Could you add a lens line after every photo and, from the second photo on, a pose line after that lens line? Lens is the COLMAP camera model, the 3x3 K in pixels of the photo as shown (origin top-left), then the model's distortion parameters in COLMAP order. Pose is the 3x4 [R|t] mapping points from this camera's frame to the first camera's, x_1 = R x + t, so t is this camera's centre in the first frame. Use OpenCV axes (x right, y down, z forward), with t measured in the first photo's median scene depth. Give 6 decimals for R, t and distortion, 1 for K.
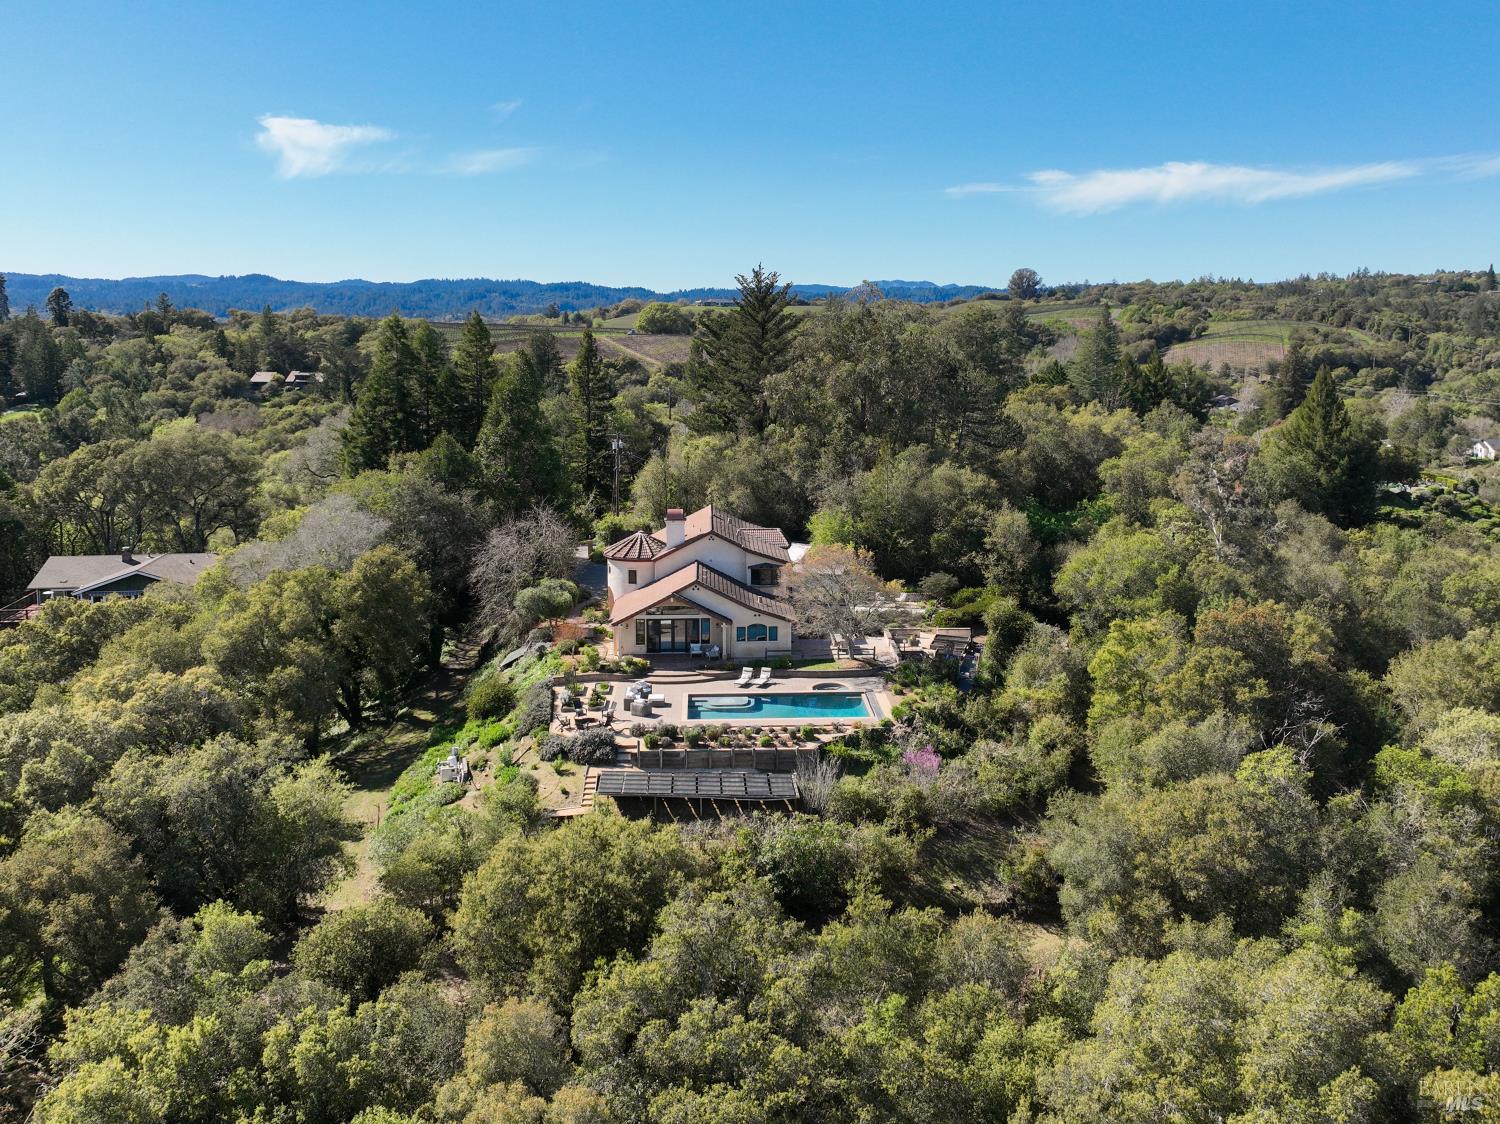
lens RADIAL K [[1080.0, 0, 750.0], [0, 1080.0, 562.0], [0, 0, 1]] dist [0.003816, 0.004975]
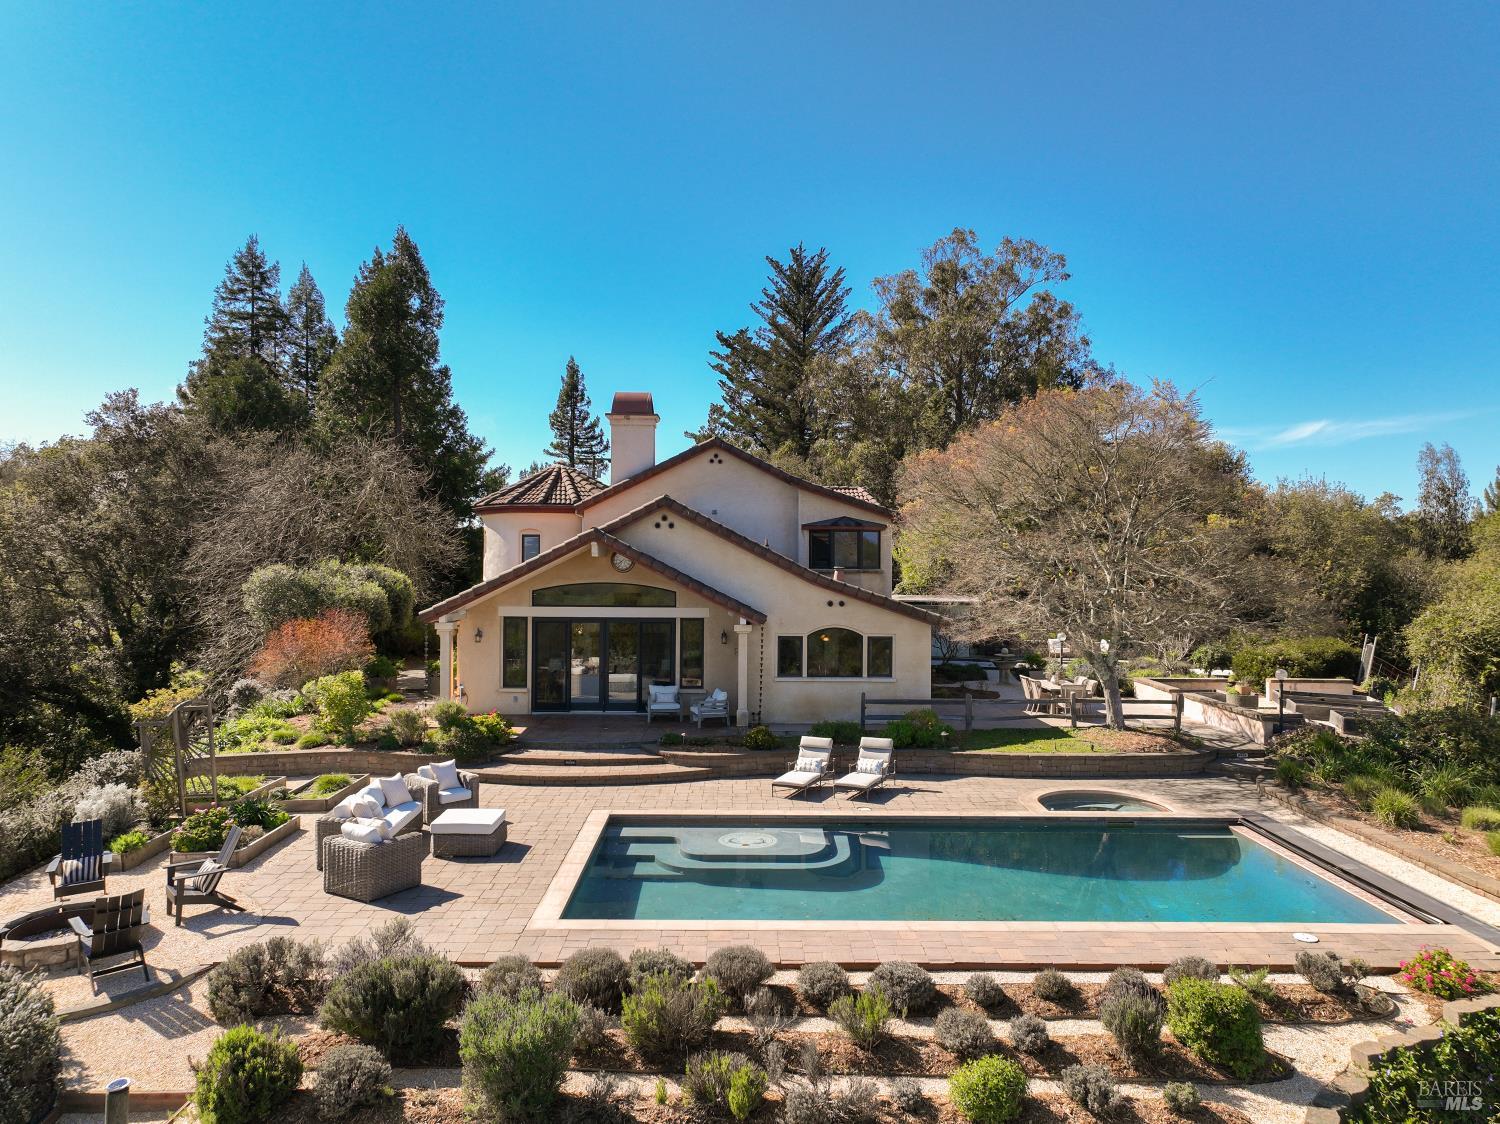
lens RADIAL K [[1080.0, 0, 750.0], [0, 1080.0, 562.0], [0, 0, 1]] dist [0.003816, 0.004975]
pose [[0.999693, 0.012384, -0.021461, -0.014392], [-0.015396, 0.989107, -0.146389, 0.089379], [0.019414, 0.146675, 0.988994, 0.652447]]
